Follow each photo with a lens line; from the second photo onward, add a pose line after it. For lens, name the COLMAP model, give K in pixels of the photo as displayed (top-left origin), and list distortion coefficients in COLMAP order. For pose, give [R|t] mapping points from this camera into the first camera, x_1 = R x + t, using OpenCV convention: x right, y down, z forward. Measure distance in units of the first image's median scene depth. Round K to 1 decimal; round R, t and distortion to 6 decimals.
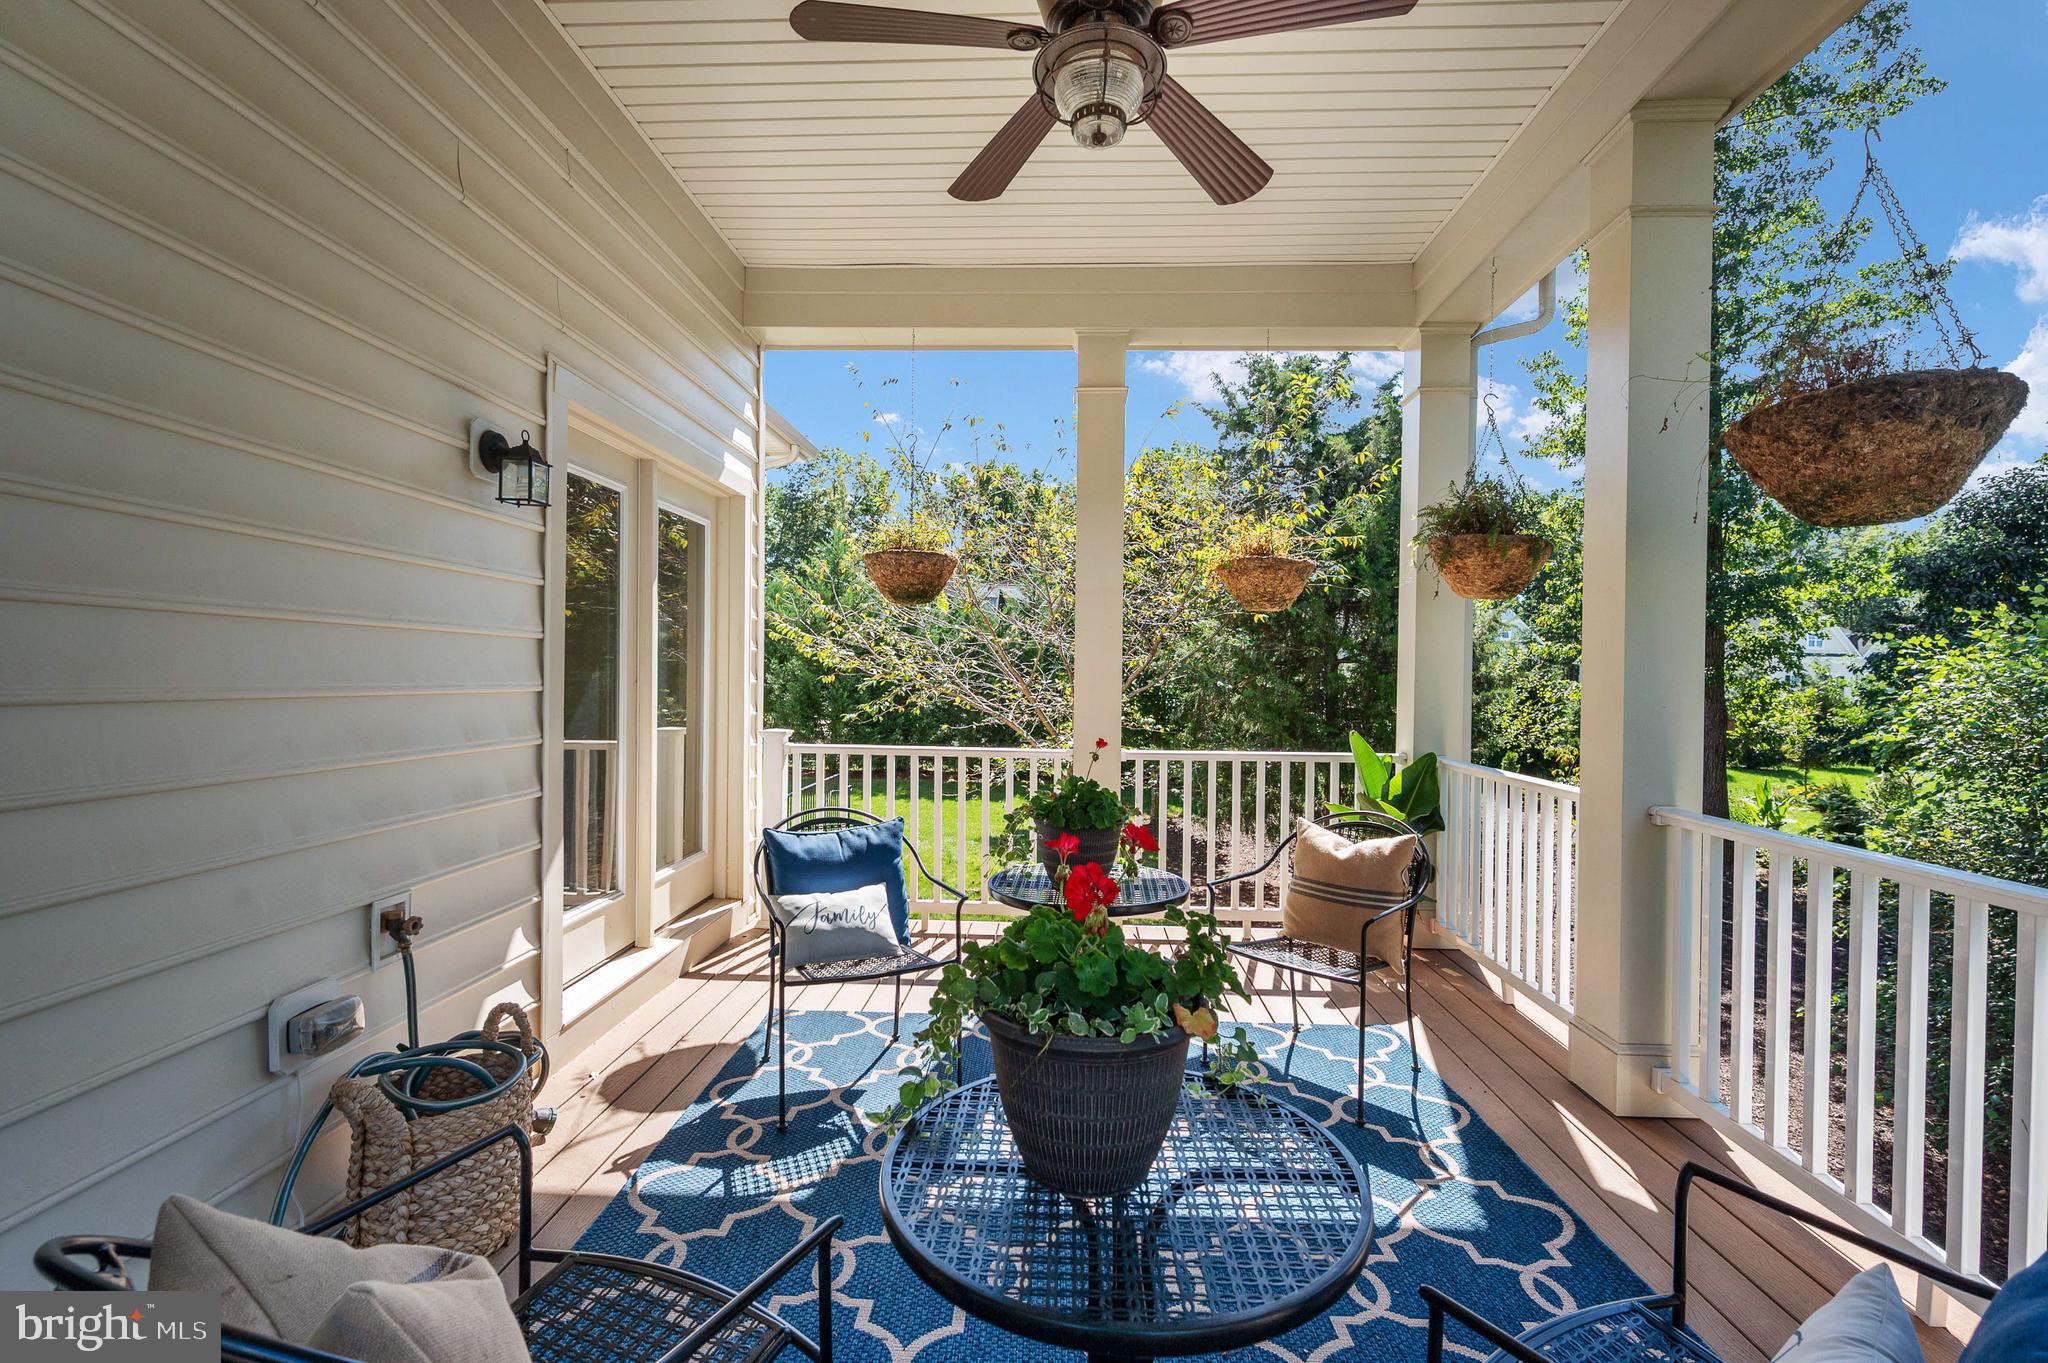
lens RADIAL K [[936.9, 0, 1026.6], [0, 936.9, 688.4], [0, 0, 1]] dist [0.002147, 0.000190]
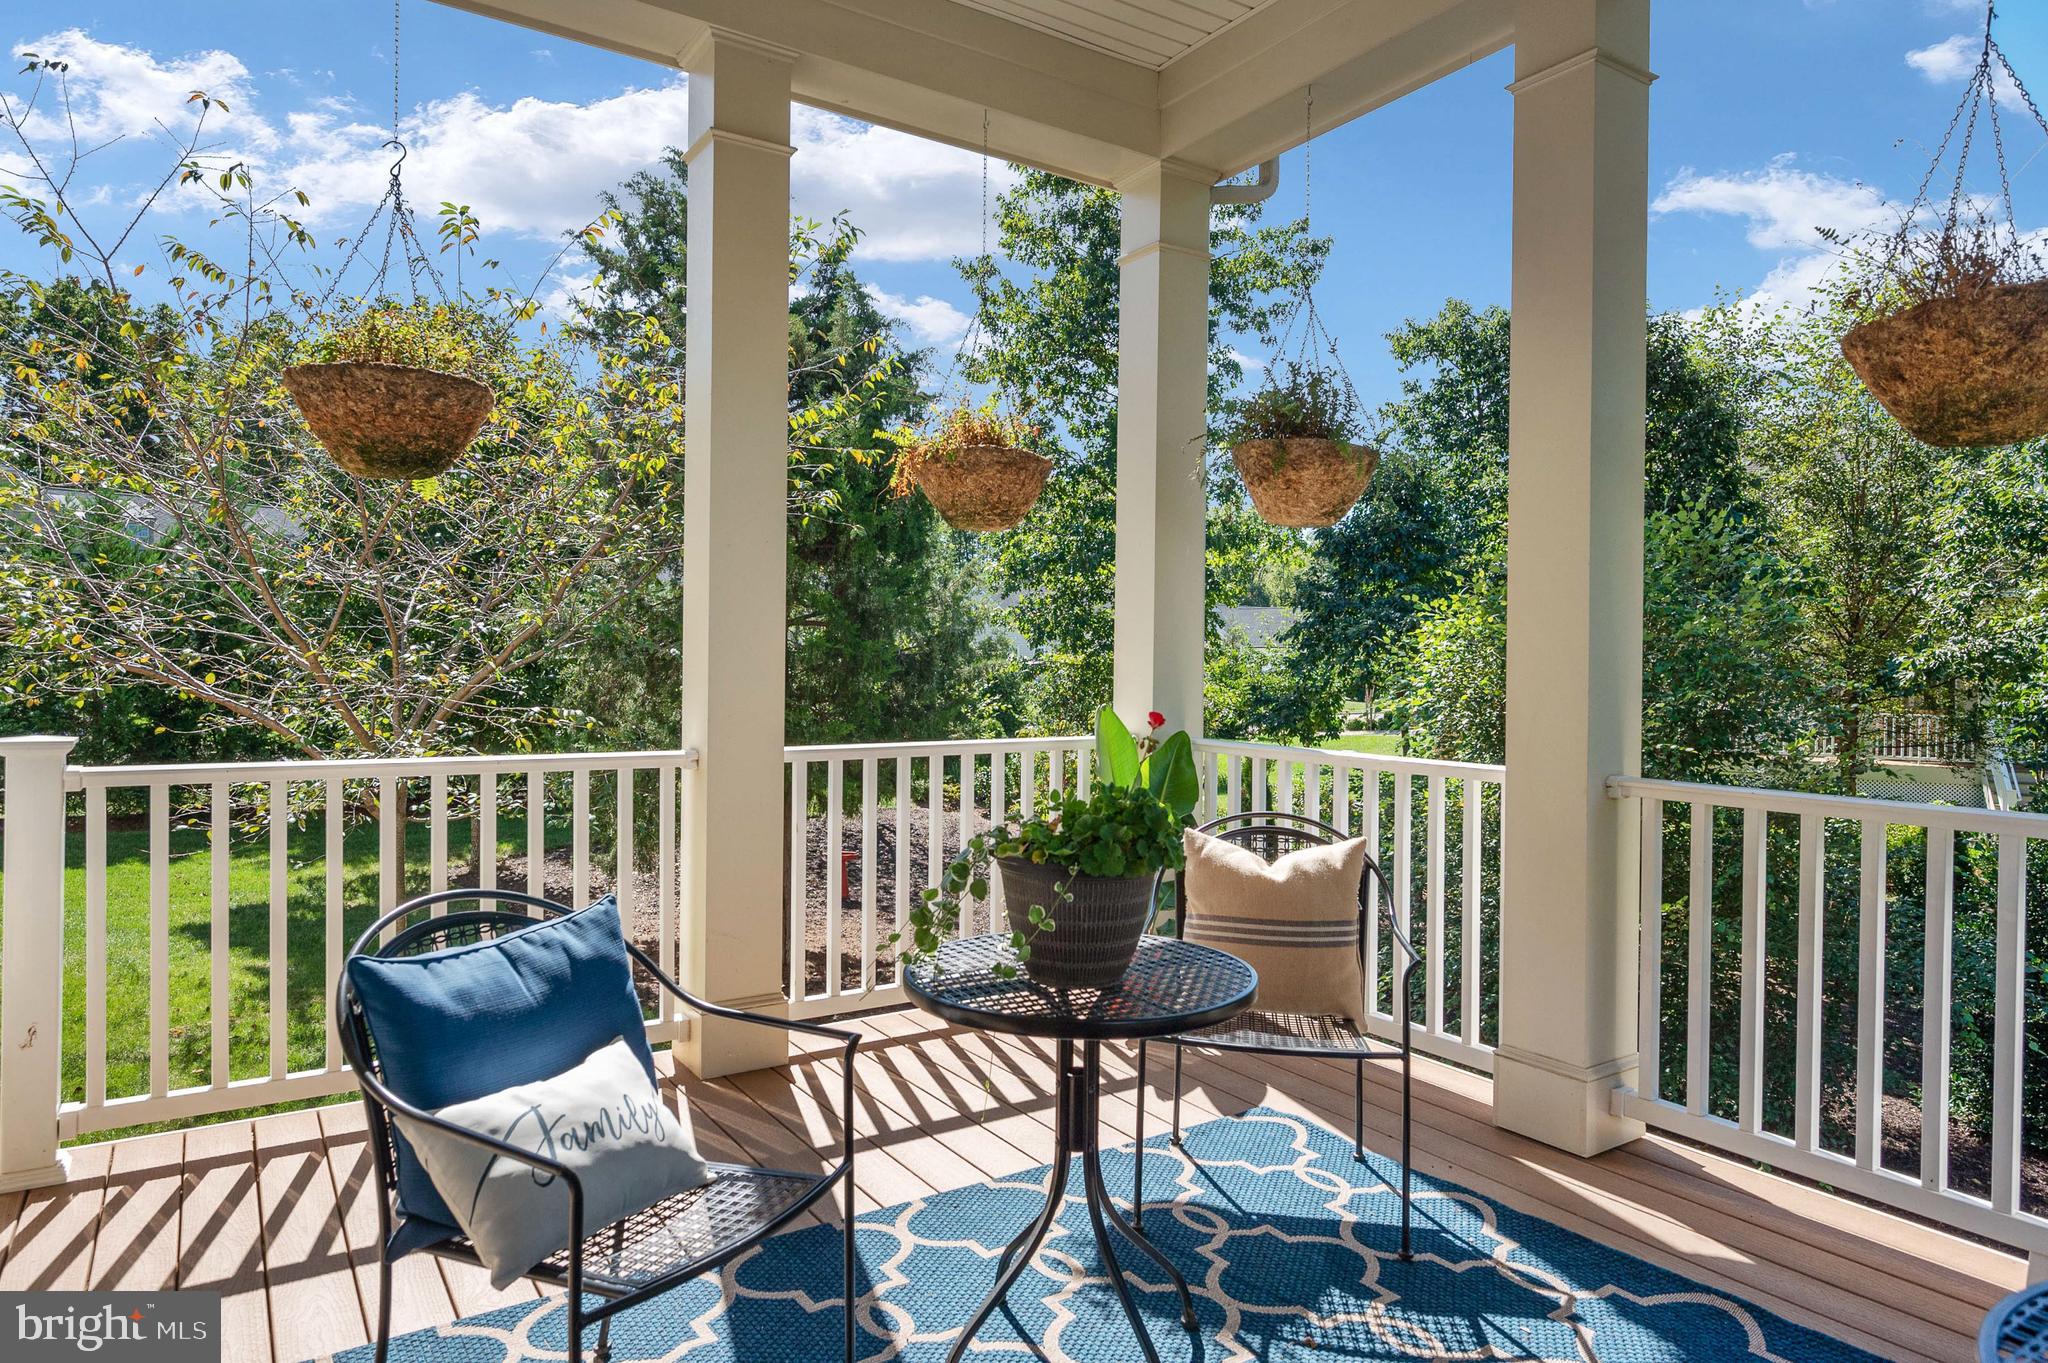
lens RADIAL K [[1259.7, 0, 1027.3], [0, 1259.7, 665.5], [0, 0, 1]] dist [-0.005443, 0.001070]
pose [[0.804619, -0.006696, 0.593754, -0.363282], [0.008083, 0.999967, 0.000322, 0.020141], [-0.593737, 0.004540, 0.804647, 0.360318]]
